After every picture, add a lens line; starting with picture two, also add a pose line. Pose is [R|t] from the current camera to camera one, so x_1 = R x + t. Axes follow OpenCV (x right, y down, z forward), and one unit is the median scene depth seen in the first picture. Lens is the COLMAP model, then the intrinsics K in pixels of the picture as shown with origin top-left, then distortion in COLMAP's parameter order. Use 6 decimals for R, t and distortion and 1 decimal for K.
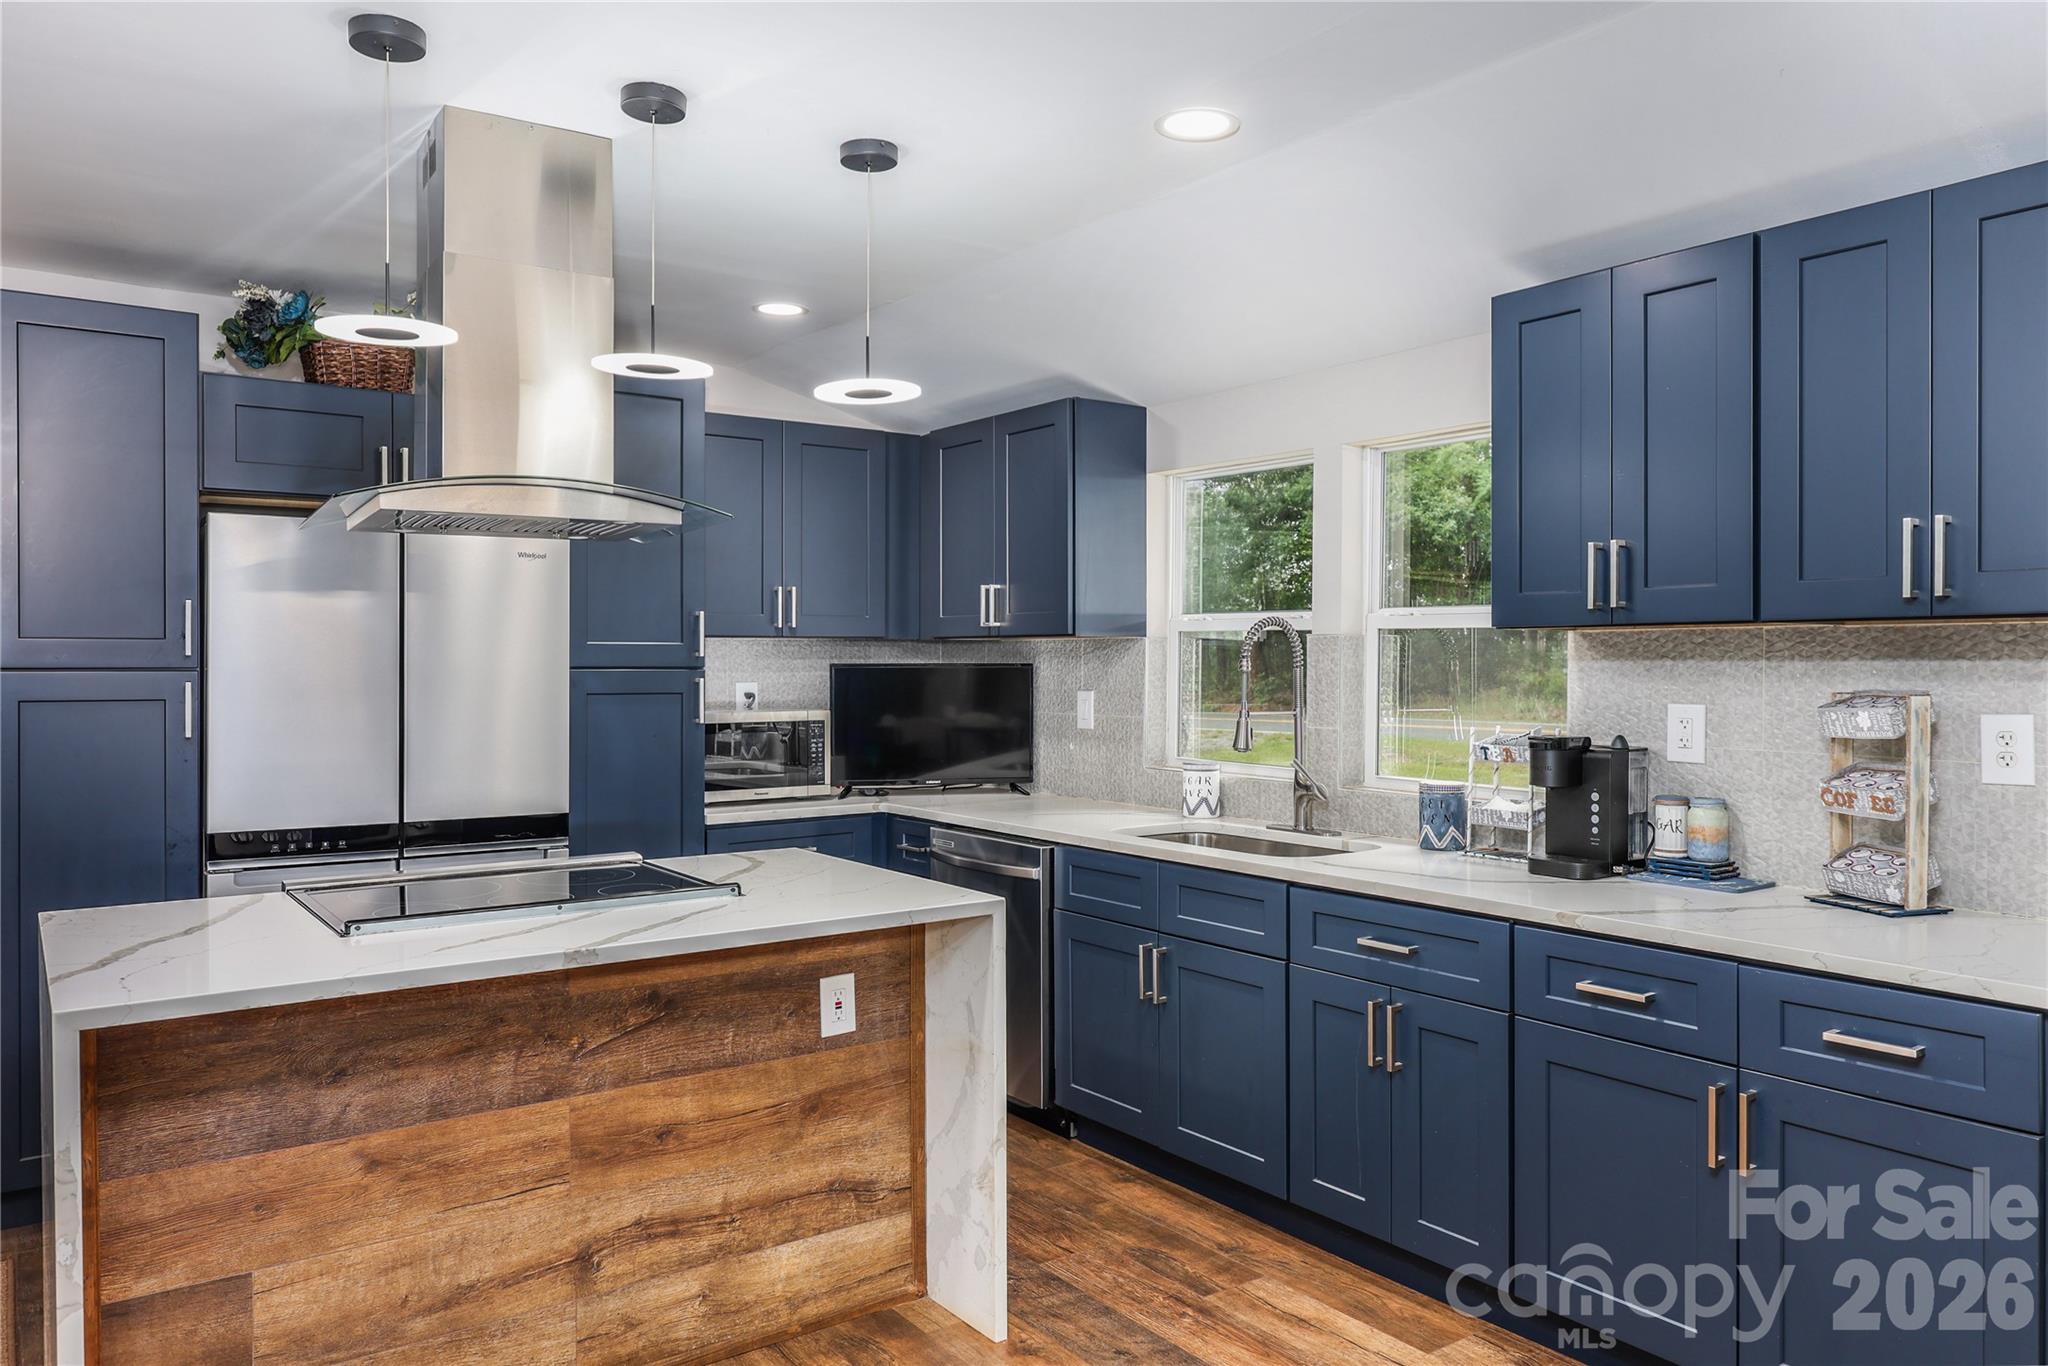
lens RADIAL K [[1518.3, 0, 1070.5], [0, 1518.3, 639.3], [0, 0, 1]] dist [0.004558, 0.004126]
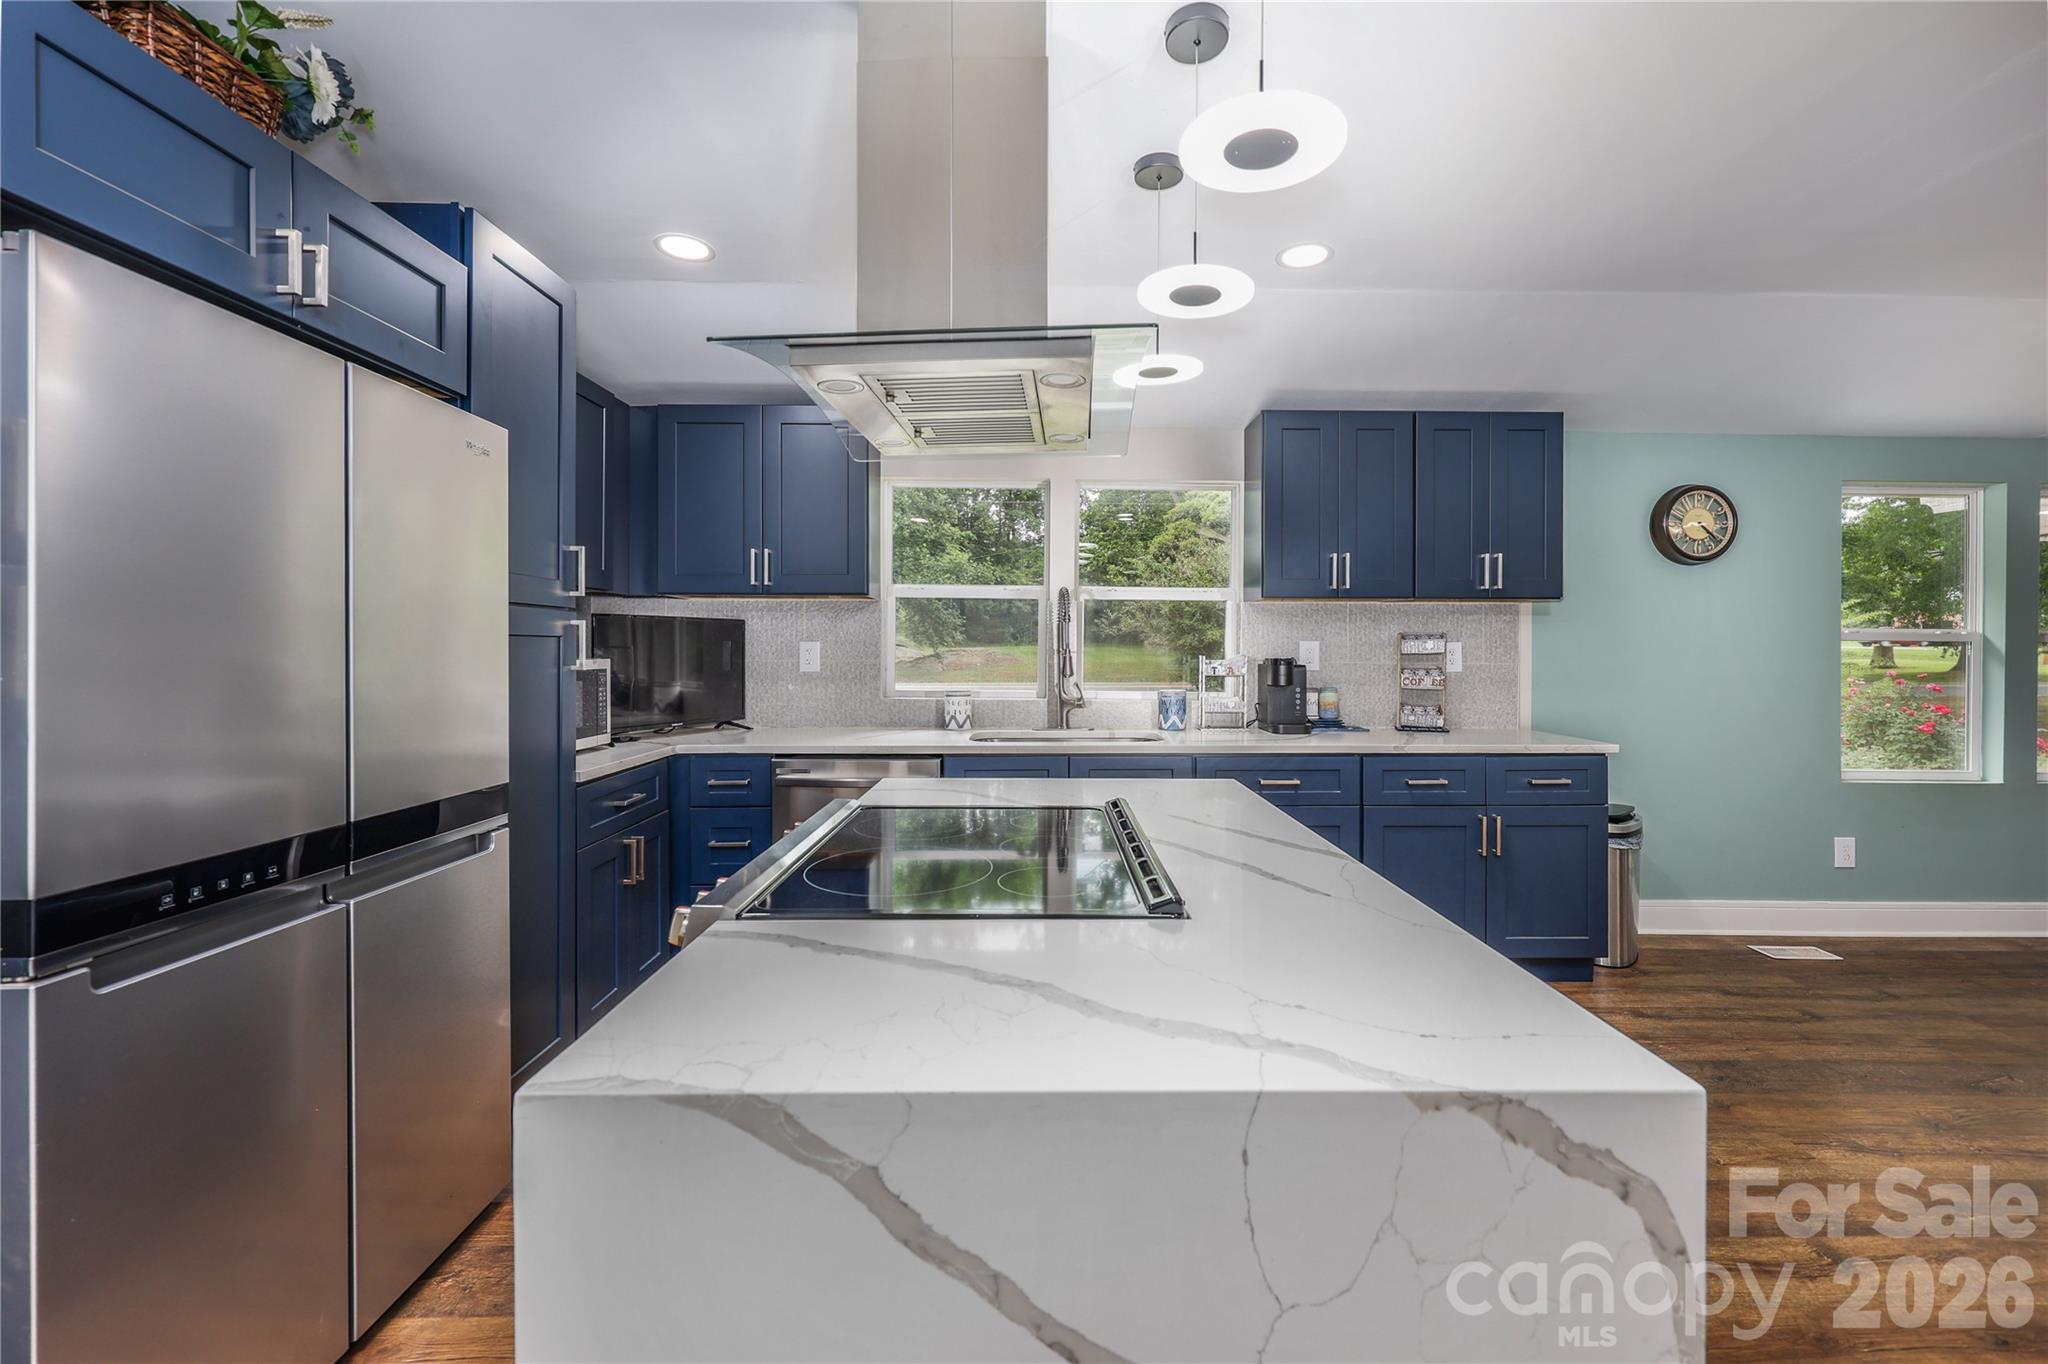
lens RADIAL K [[844.3, 0, 1064.4], [0, 844.3, 631.5], [0, 0, 1]] dist [0.002725, -0.000187]
pose [[0.561968, 0.016141, 0.827002, -0.683240], [-0.010766, 0.999868, -0.012200, 0.047789], [-0.827089, -0.002048, 0.562067, 0.653843]]
